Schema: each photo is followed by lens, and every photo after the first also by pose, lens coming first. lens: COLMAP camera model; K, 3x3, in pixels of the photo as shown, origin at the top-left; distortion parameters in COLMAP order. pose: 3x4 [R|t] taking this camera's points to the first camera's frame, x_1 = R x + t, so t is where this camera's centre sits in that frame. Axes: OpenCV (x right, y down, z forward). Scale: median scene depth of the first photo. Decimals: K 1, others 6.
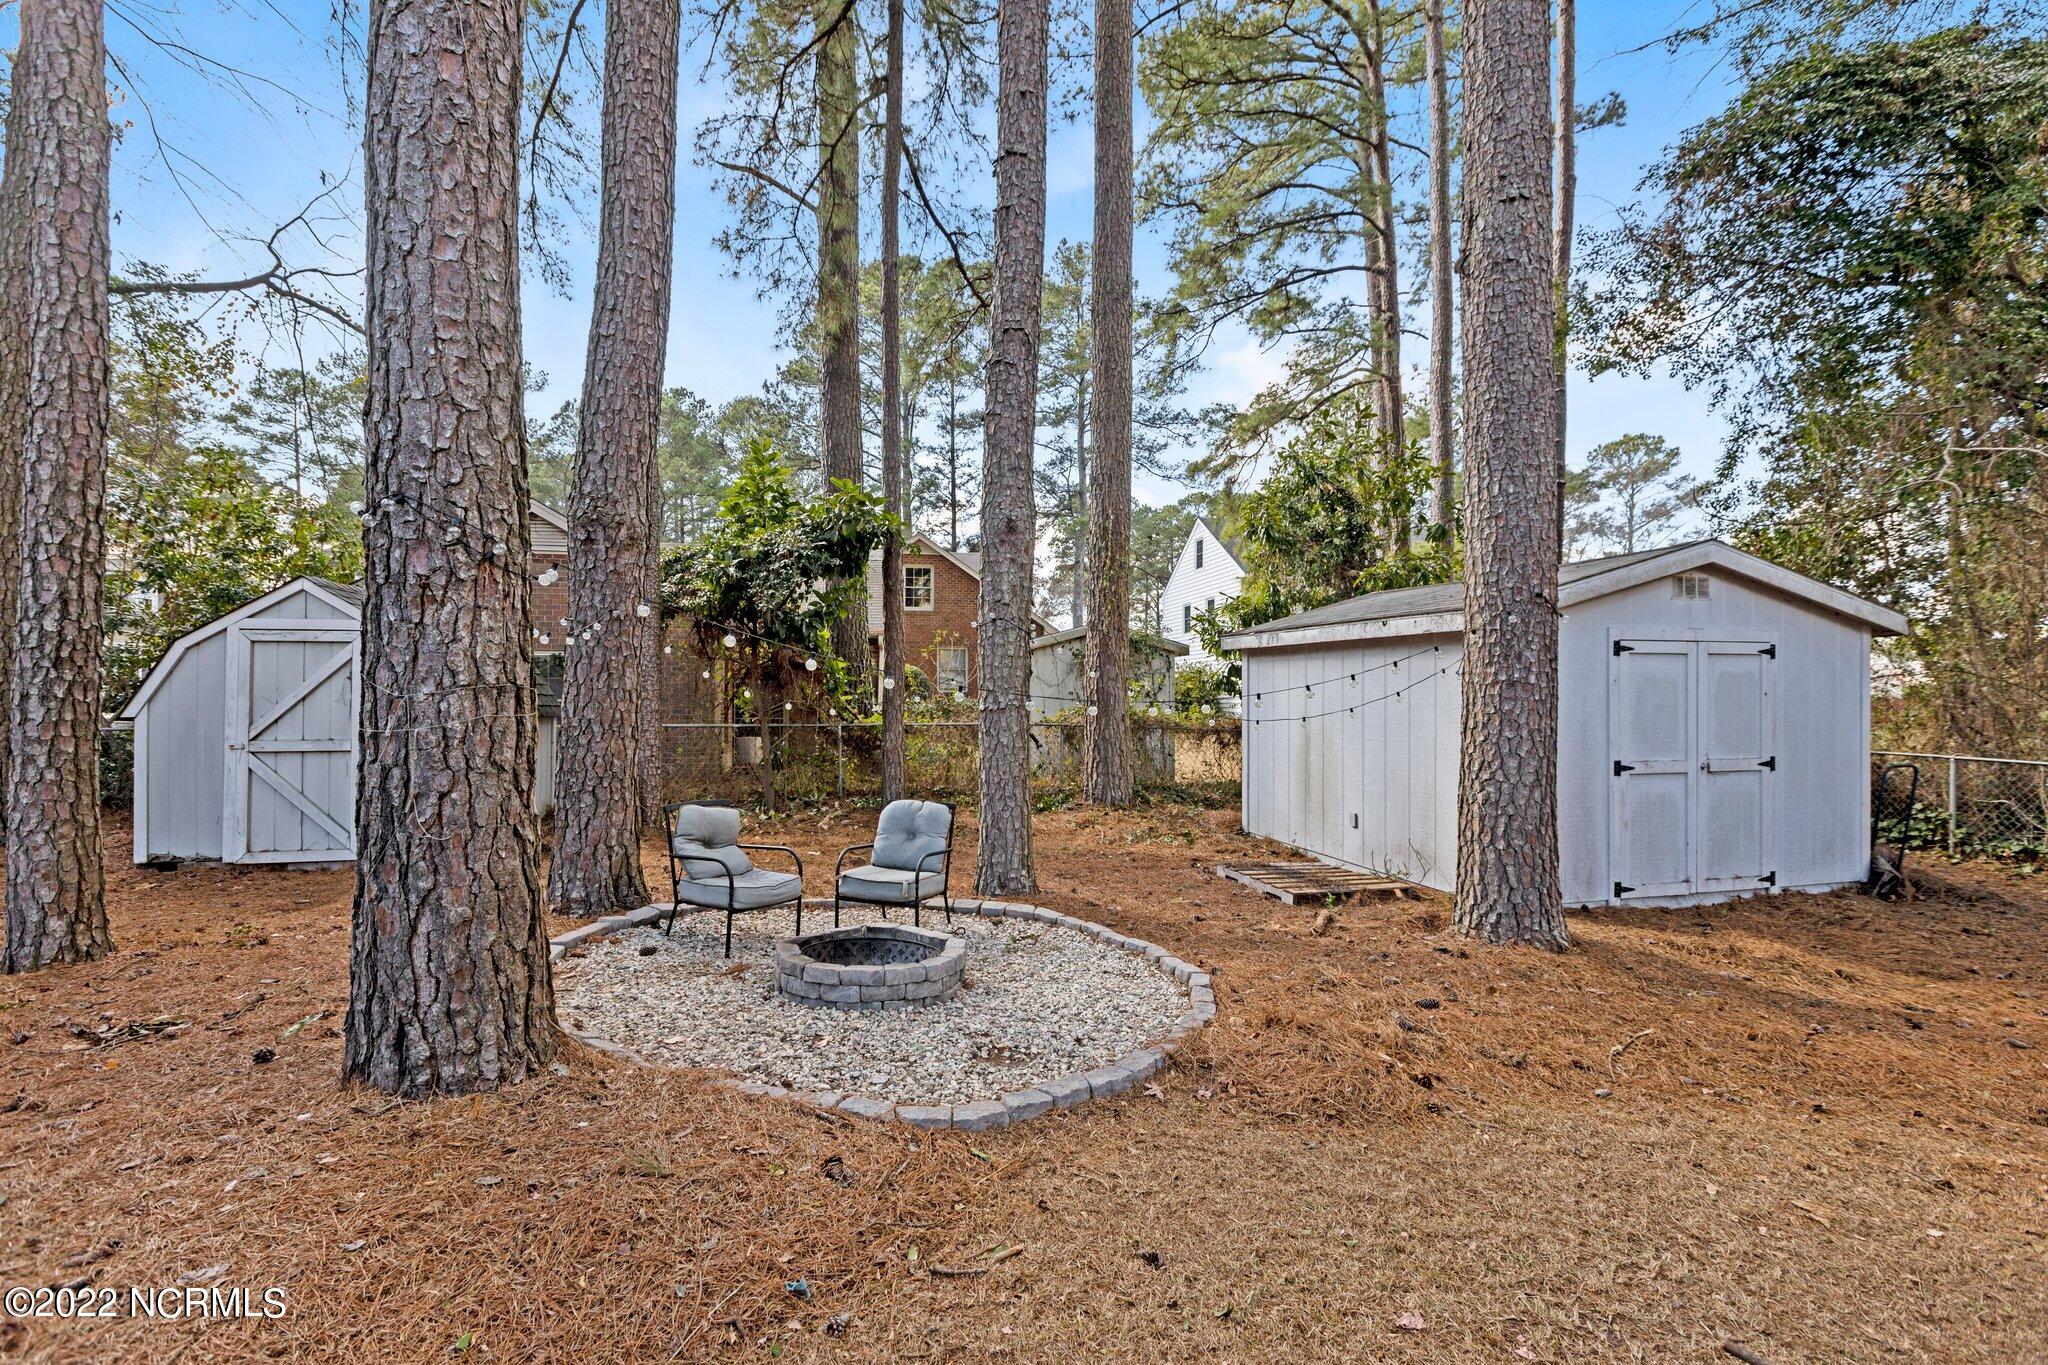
lens RADIAL K [[912.5, 0, 1024.0], [0, 912.5, 682.5], [0, 0, 1]] dist [0.000477, -0.000161]
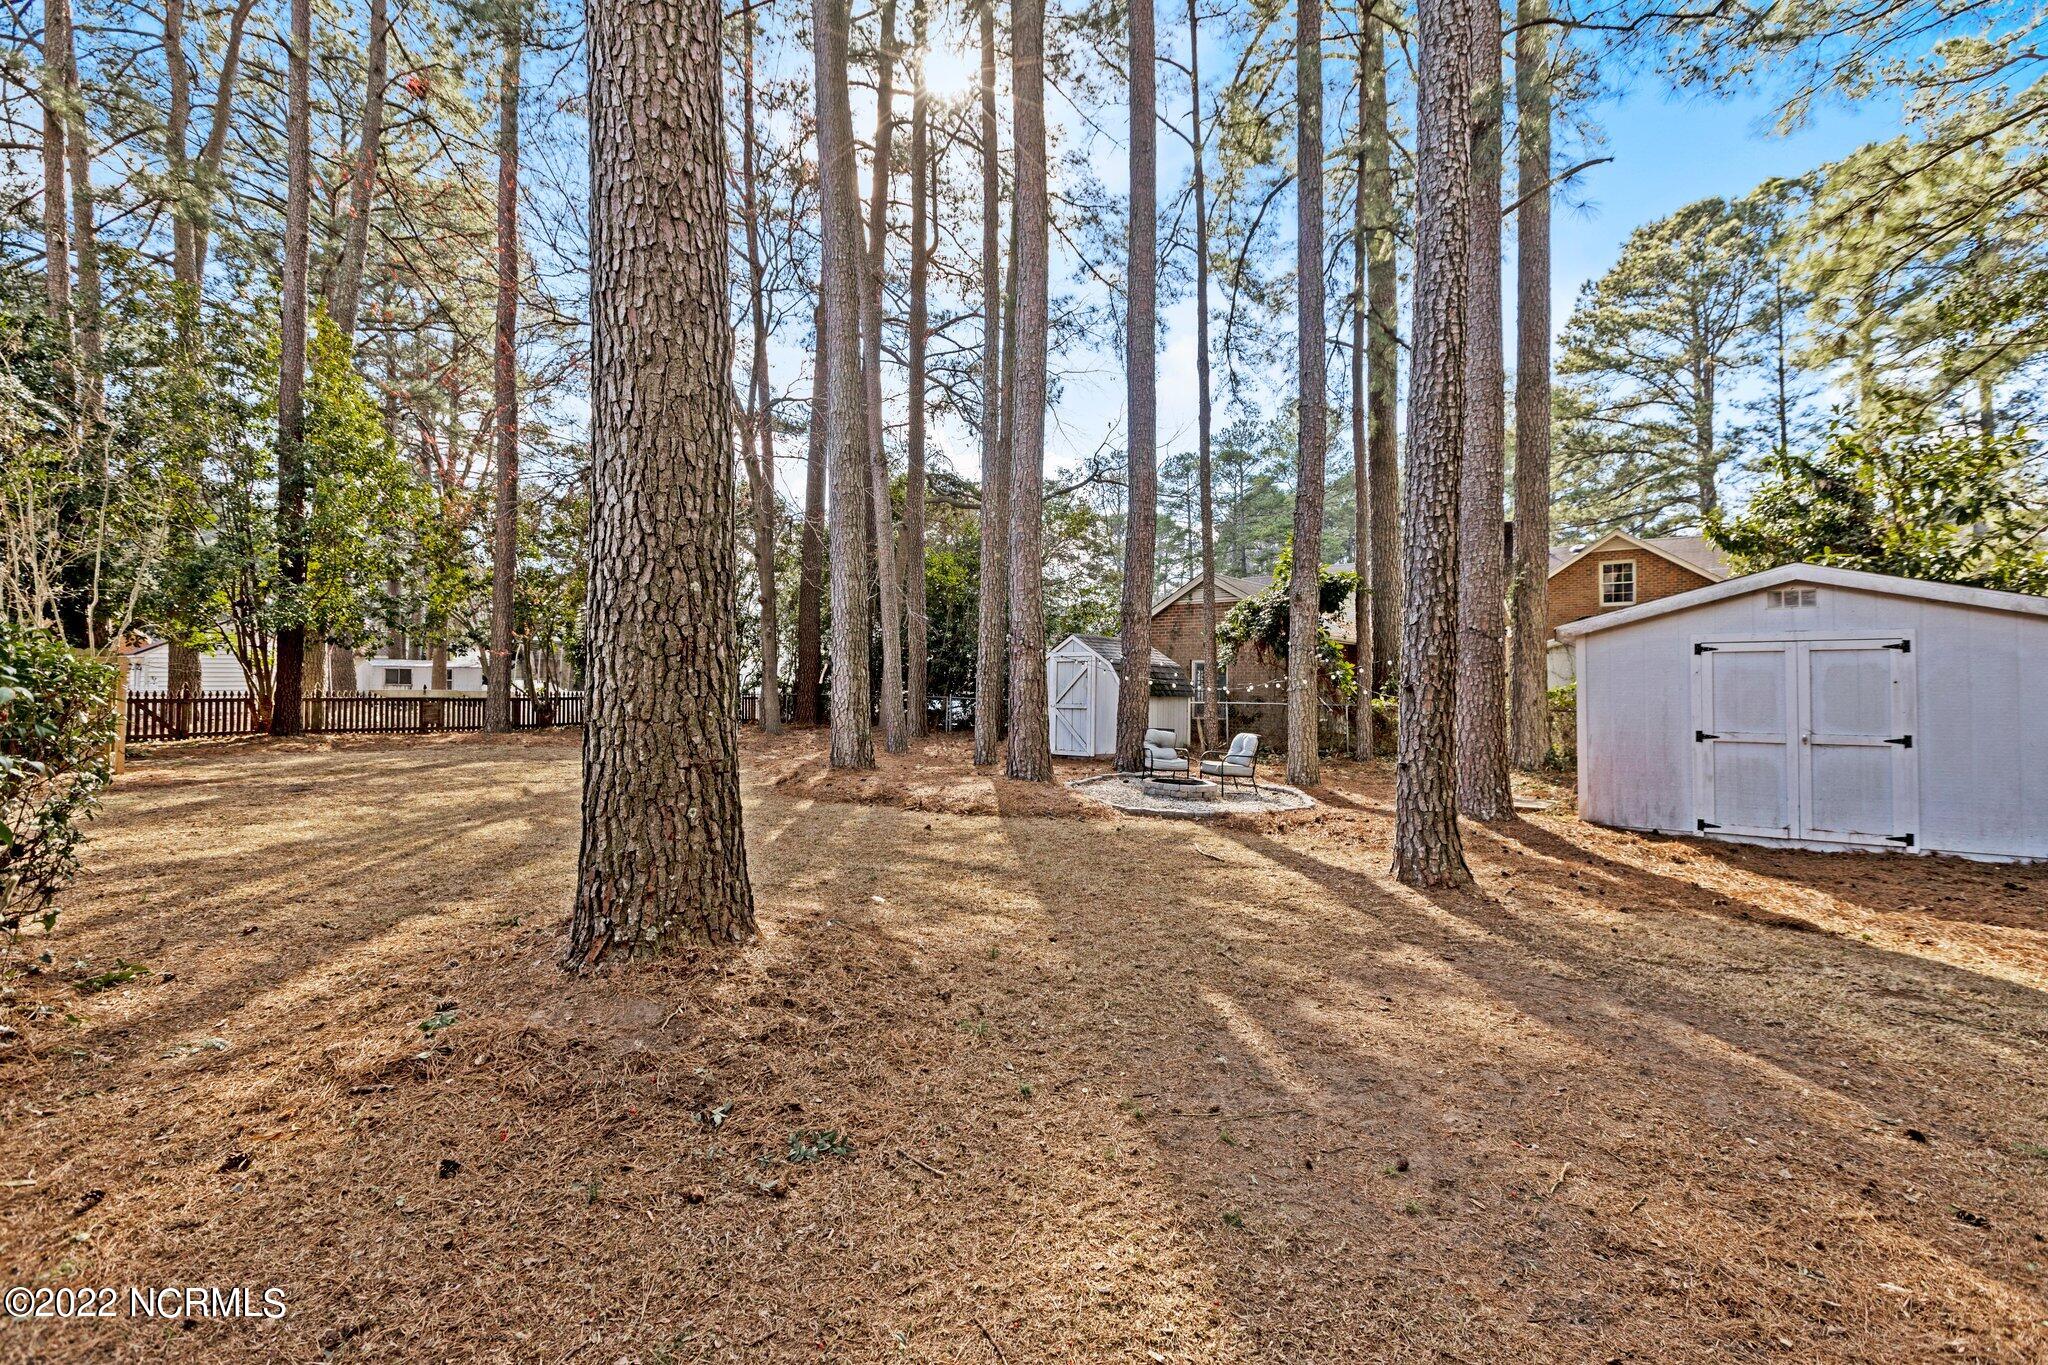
lens RADIAL K [[912.5, 0, 1024.0], [0, 912.5, 682.5], [0, 0, 1]] dist [0.000477, -0.000161]
pose [[0.630175, -0.003503, -0.776445, 1.047456], [0.007236, 0.999973, 0.001362, 0.003216], [0.776420, -0.006477, 0.630183, -0.639655]]
